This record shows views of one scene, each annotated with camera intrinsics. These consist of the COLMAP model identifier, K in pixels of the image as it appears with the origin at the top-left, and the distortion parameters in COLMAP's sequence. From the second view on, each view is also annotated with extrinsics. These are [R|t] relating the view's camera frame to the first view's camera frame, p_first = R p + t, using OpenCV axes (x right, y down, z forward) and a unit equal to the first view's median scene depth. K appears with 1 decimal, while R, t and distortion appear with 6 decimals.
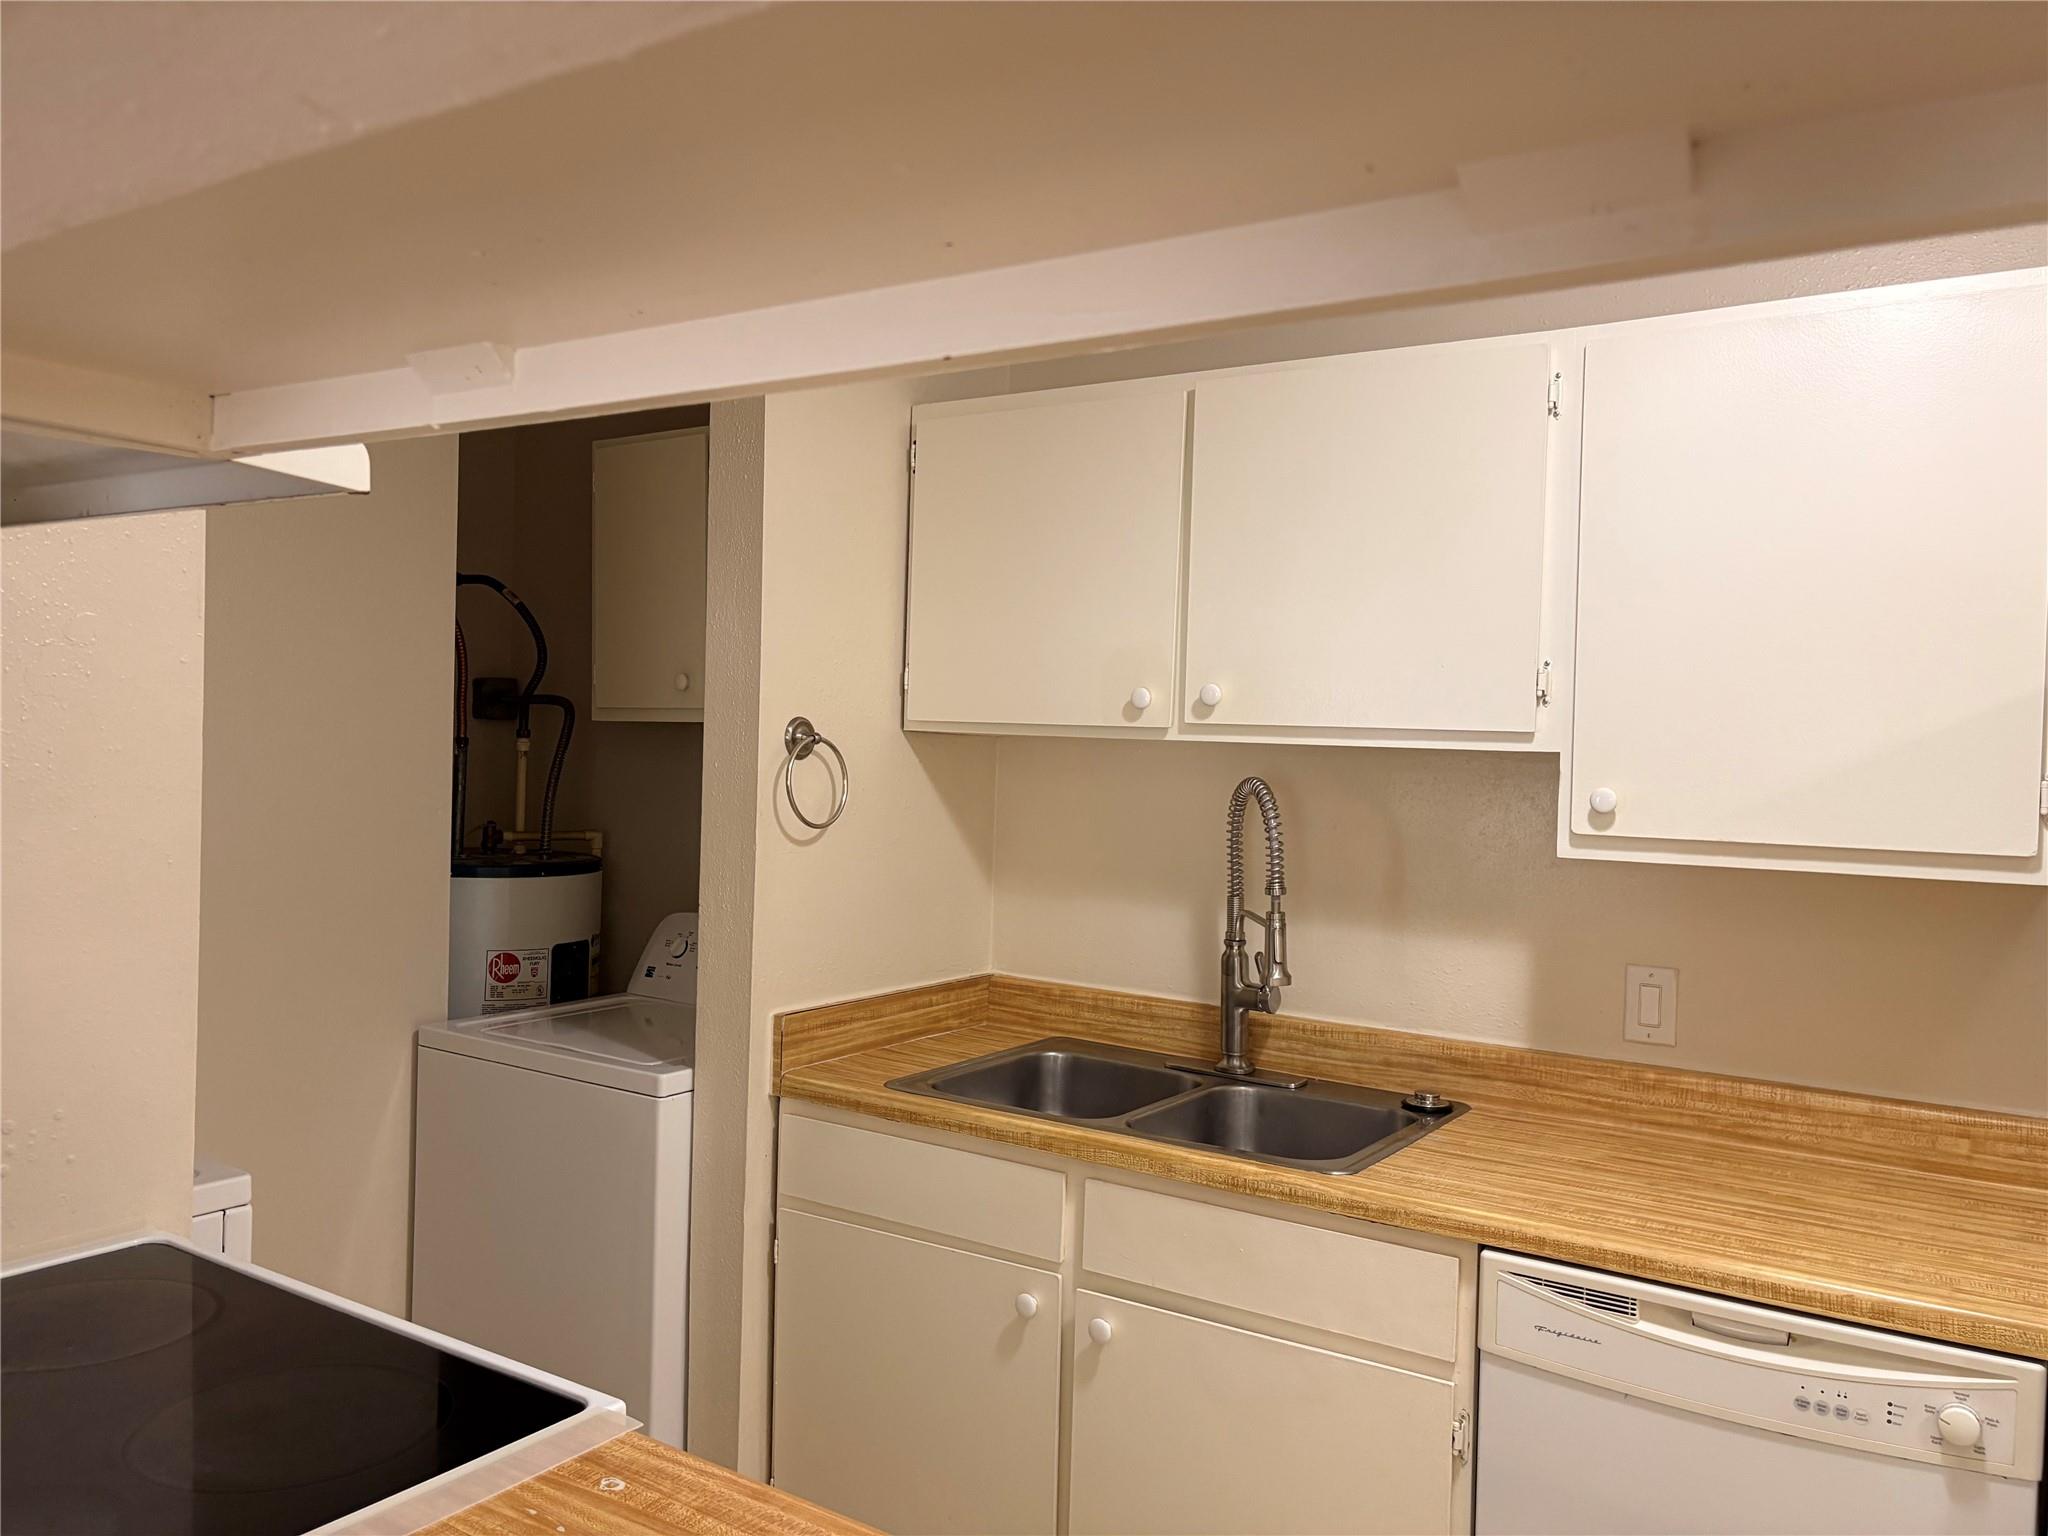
lens RADIAL K [[1576.5, 0, 1033.6], [0, 1576.5, 703.8], [0, 0, 1]] dist [0.003885, -0.008251]
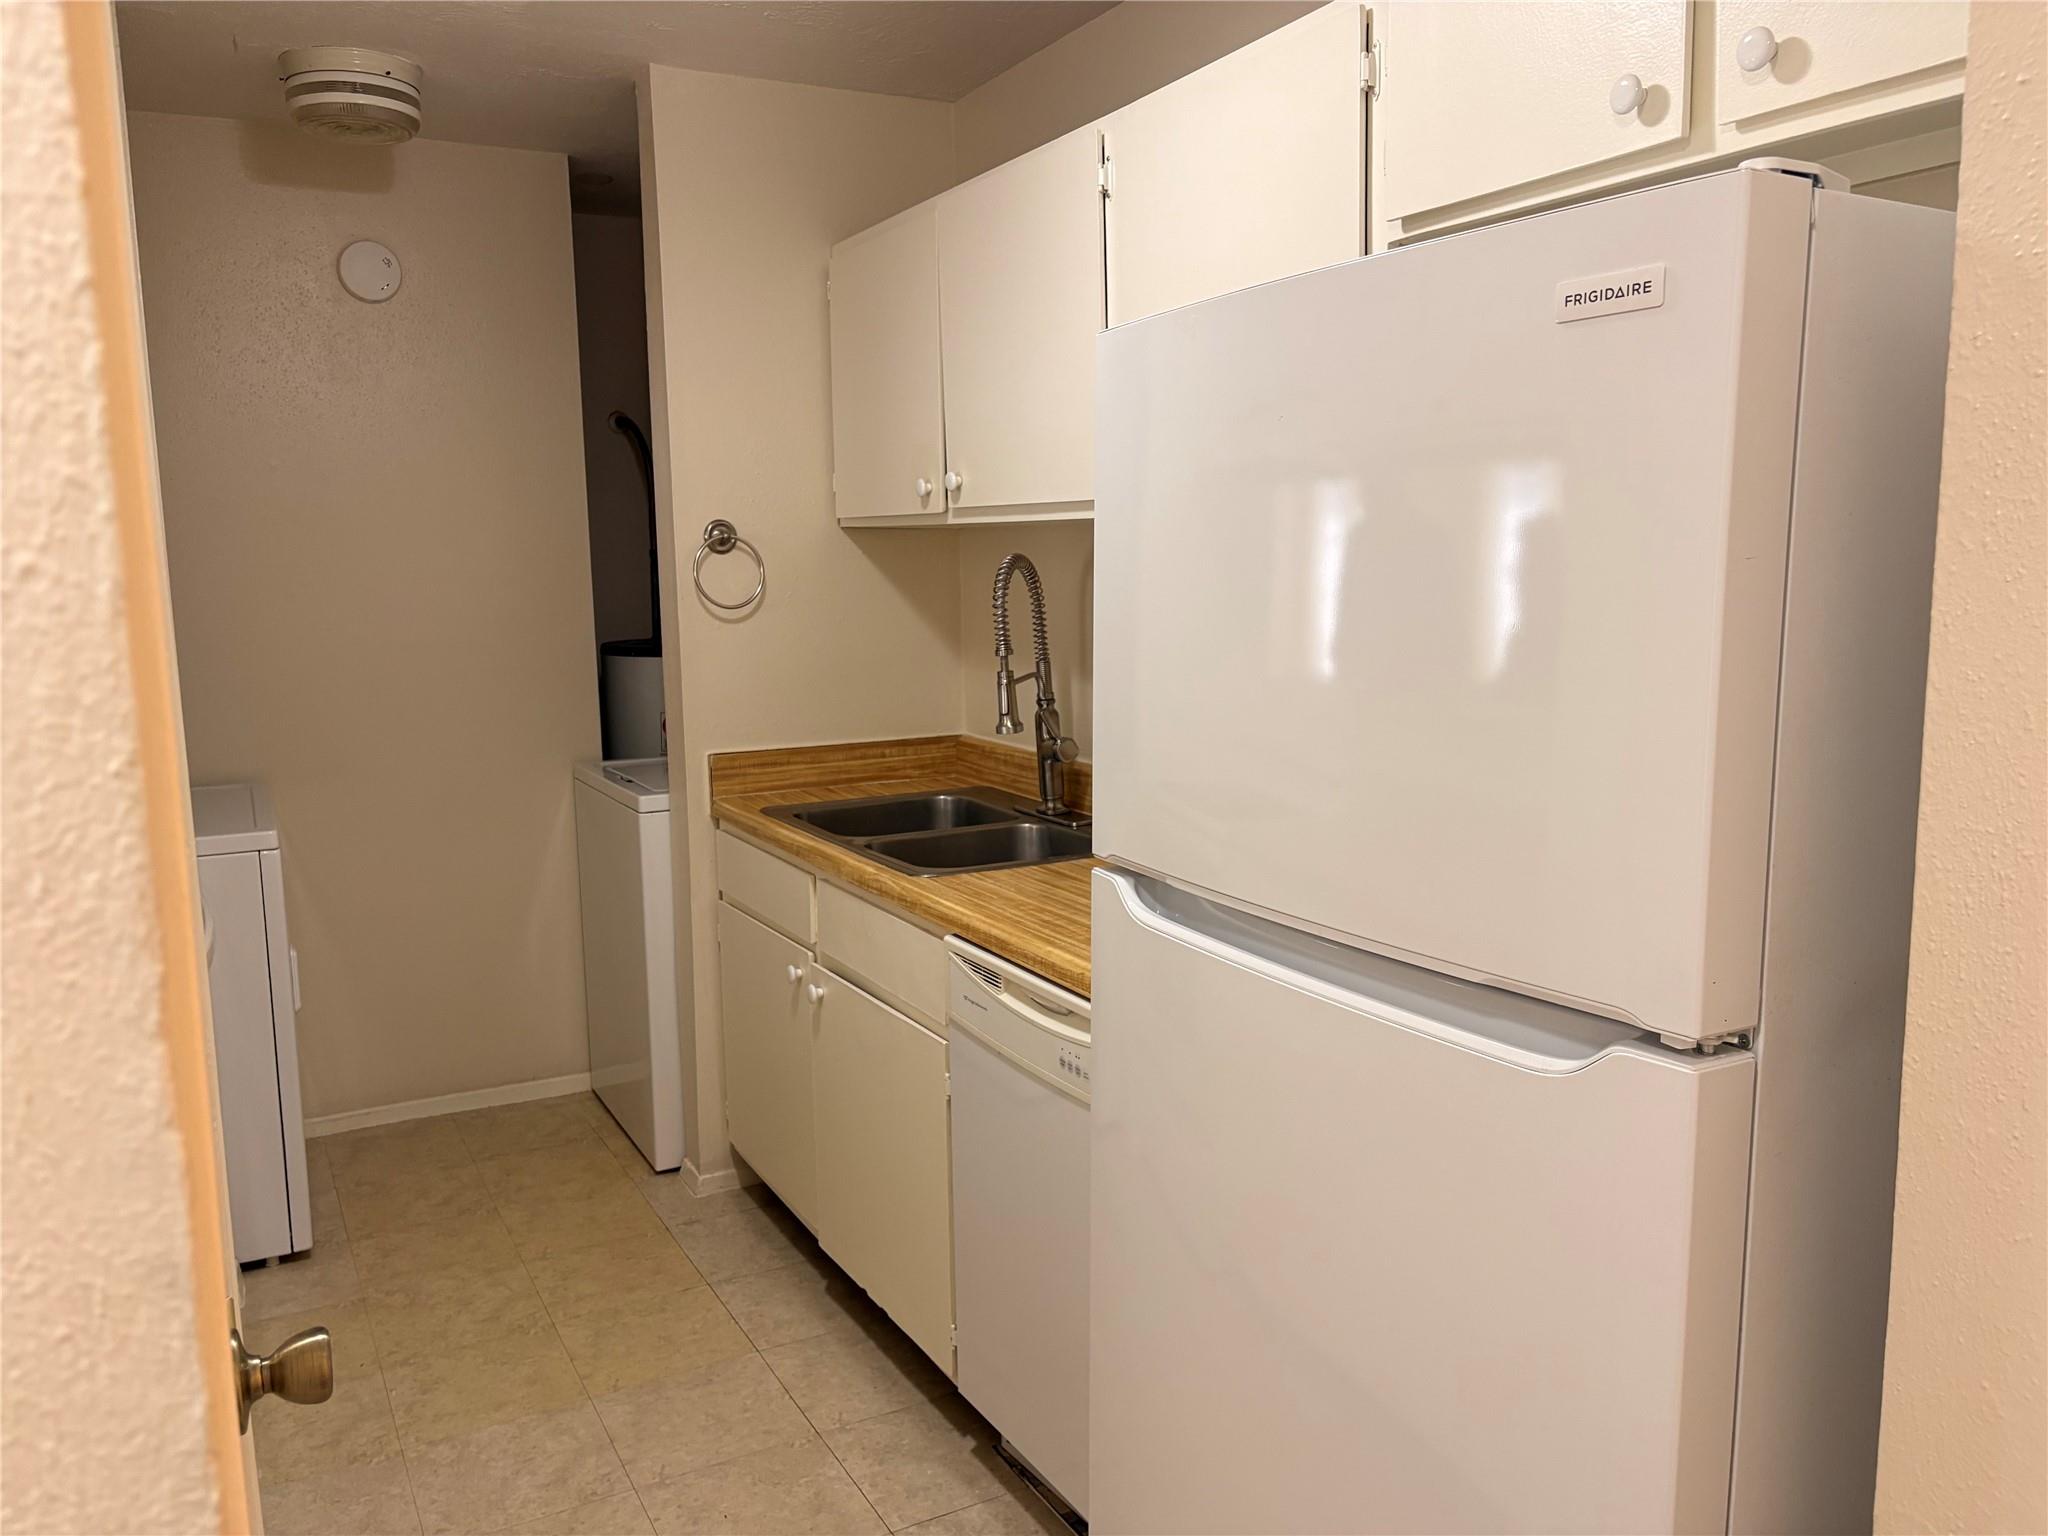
lens RADIAL K [[1576.5, 0, 1029.8], [0, 1576.5, 770.0], [0, 0, 1]] dist [0.003885, -0.008251]
pose [[0.882873, 0.024955, -0.468948, 0.668769], [0.046738, 0.988960, 0.140621, 0.040798], [0.467280, -0.146068, 0.871960, -0.003130]]
